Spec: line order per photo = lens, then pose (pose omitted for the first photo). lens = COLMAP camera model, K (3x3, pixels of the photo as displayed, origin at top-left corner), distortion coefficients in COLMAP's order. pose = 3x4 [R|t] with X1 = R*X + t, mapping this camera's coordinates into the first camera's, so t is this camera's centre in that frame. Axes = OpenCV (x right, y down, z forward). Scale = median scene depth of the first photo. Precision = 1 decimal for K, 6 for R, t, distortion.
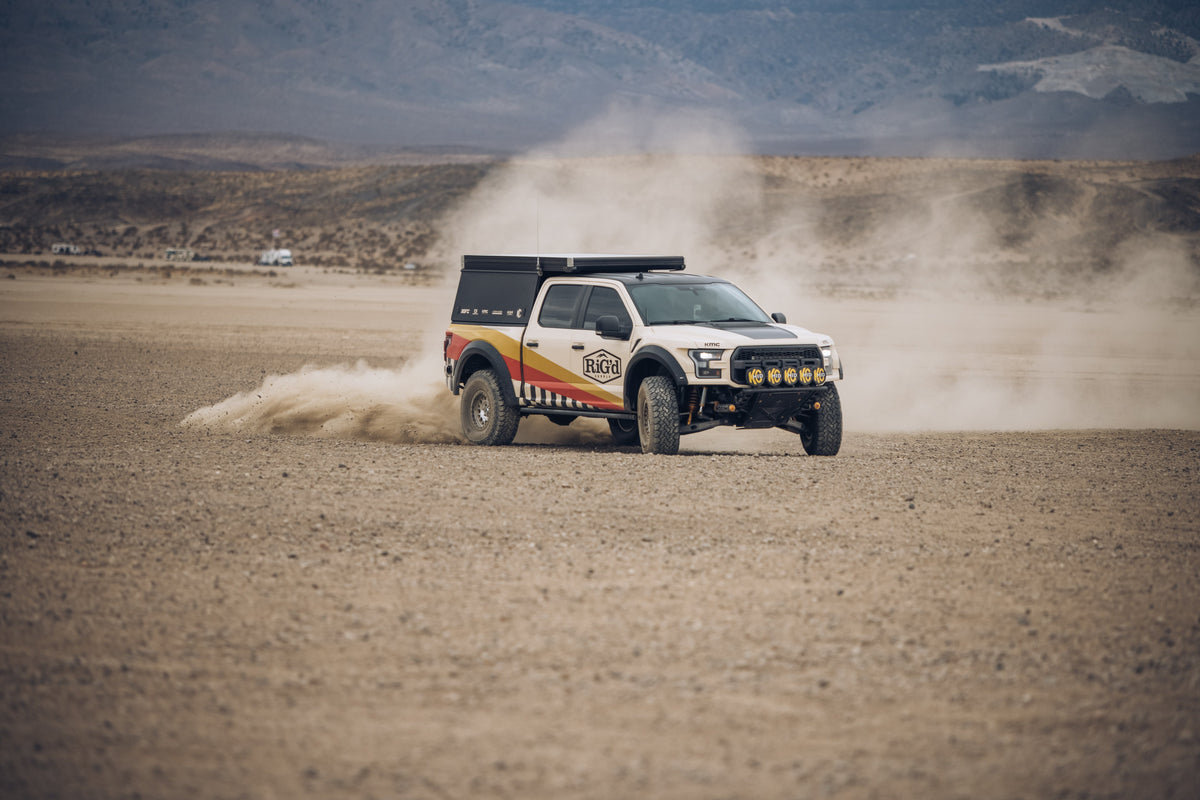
lens RADIAL K [[4425.8, 0, 645.4], [0, 4425.8, 211.3], [0, 0, 1]] dist [-0.073715, 3.418033]
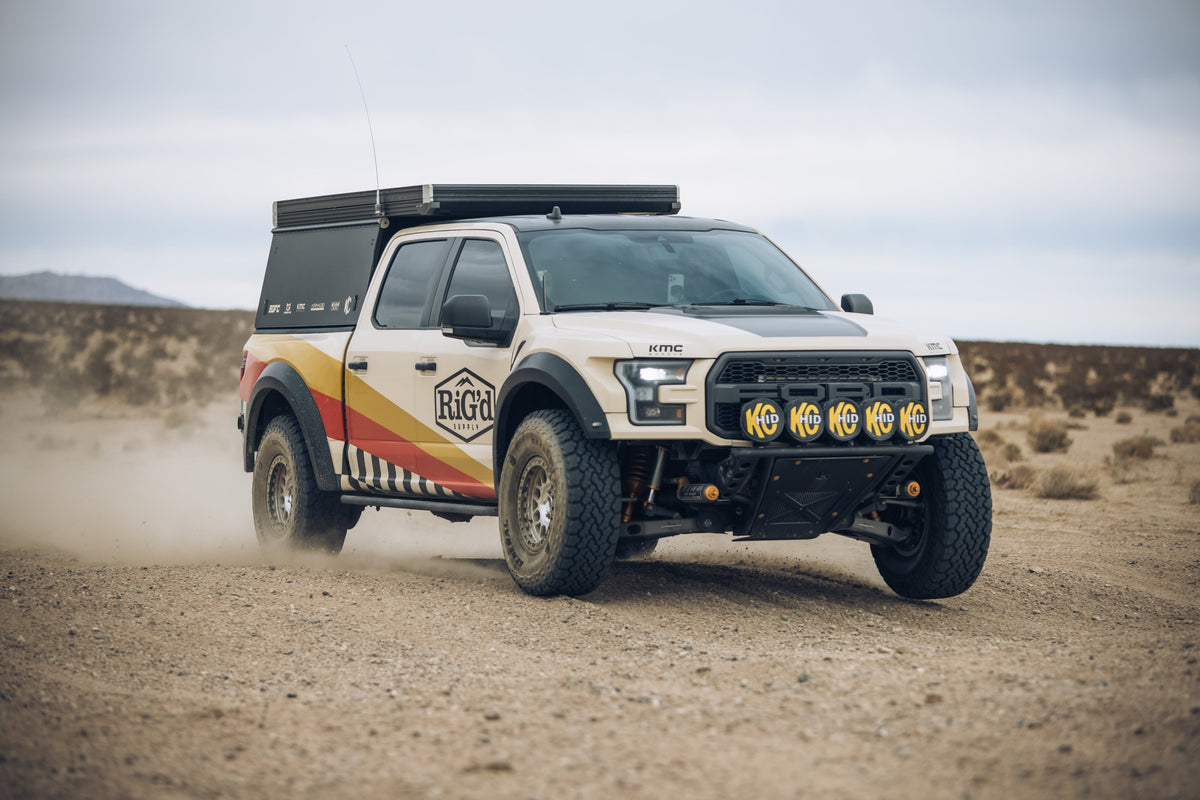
lens RADIAL K [[3721.2, 0, 600.0], [0, 3721.2, 400.0], [0, 0, 1]] dist [-0.017361, -0.064277]
pose [[0.992576, -0.002212, -0.121608, 0.050568], [0.003714, 0.999920, 0.012128, 0.028891], [0.121571, -0.012490, 0.992504, 0.593405]]
